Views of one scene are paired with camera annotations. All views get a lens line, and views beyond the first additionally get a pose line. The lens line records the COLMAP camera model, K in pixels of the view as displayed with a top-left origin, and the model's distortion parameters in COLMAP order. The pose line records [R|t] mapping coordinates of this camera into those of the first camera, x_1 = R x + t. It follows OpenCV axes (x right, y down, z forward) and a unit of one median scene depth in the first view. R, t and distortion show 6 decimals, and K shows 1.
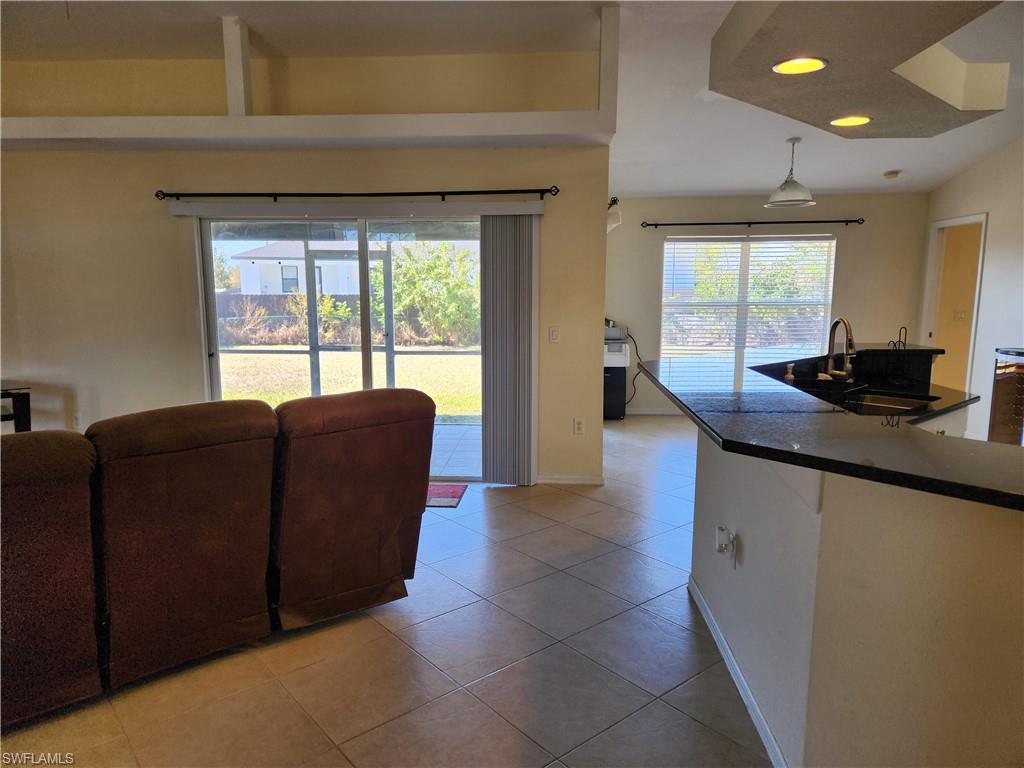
lens RADIAL K [[674.9, 0, 506.7], [0, 674.9, 389.4], [0, 0, 1]] dist [0.047730, -0.015189]
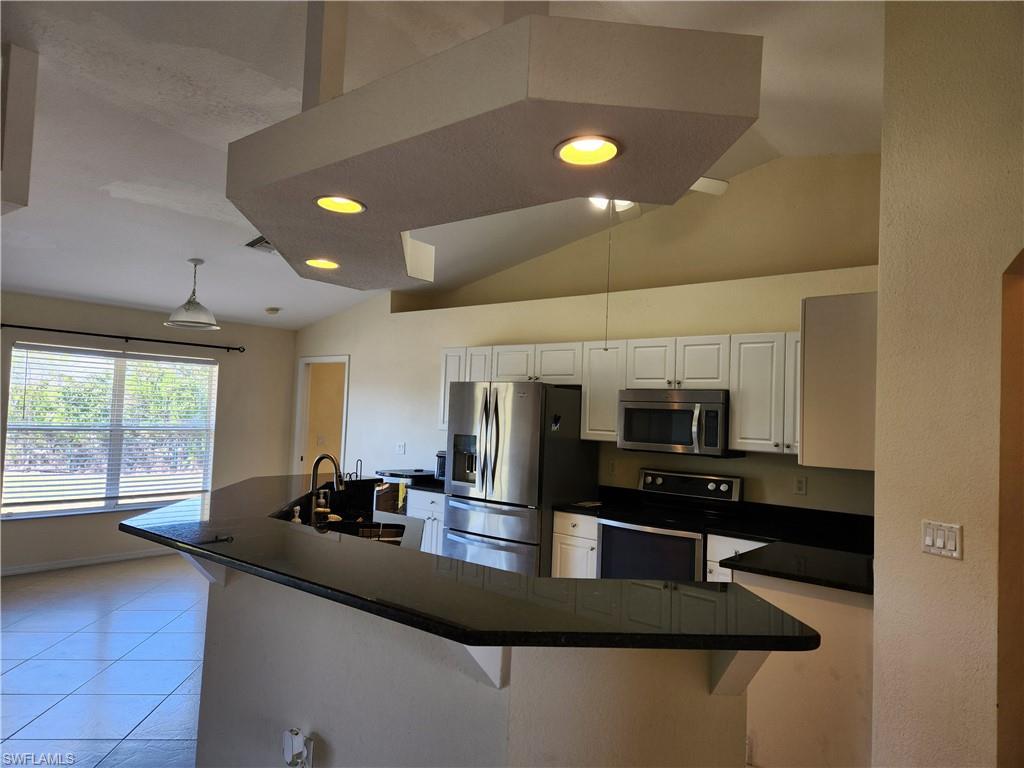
lens RADIAL K [[674.9, 0, 513.3], [0, 674.9, 383.6], [0, 0, 1]] dist [0.047730, -0.015189]
pose [[0.581194, 0.059043, 0.811620, -0.086730], [0.087574, 0.987034, -0.134515, -0.028414], [-0.809039, 0.149256, 0.568488, 0.124493]]
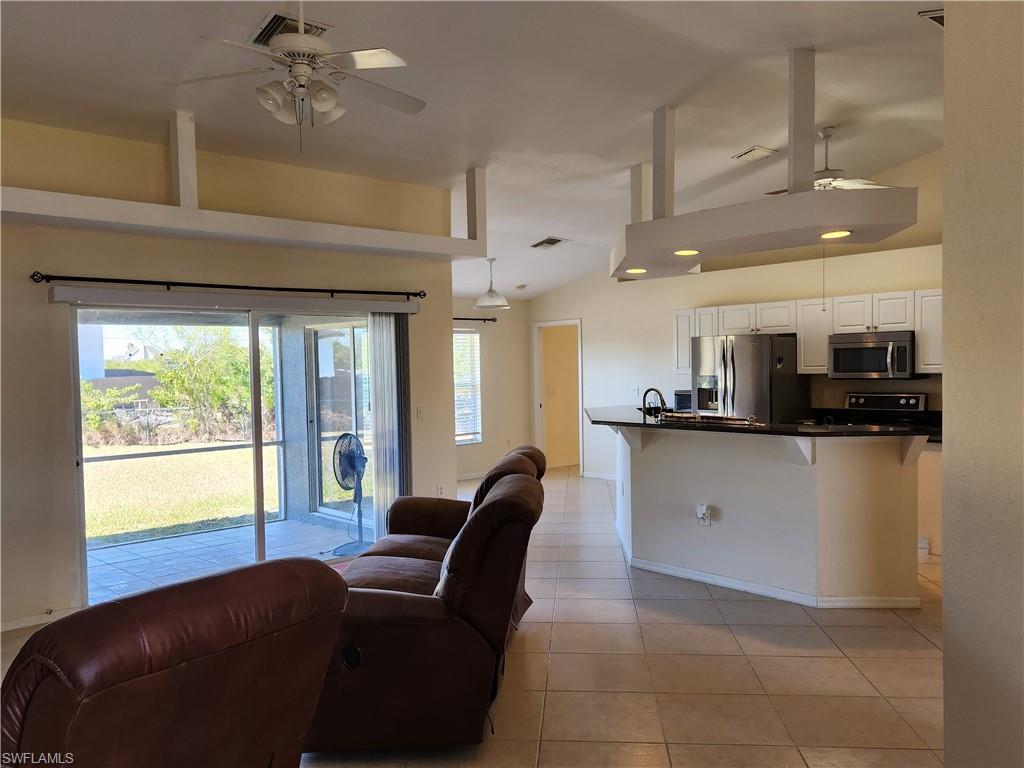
lens RADIAL K [[796.2, 0, 519.0], [0, 796.2, 398.4], [0, 0, 1]] dist [0.039445, -0.006184]
pose [[0.705908, -0.044696, 0.706892, -0.626233], [0.129555, 0.989318, -0.066822, 0.003836], [-0.696354, 0.138751, 0.704158, -0.066212]]
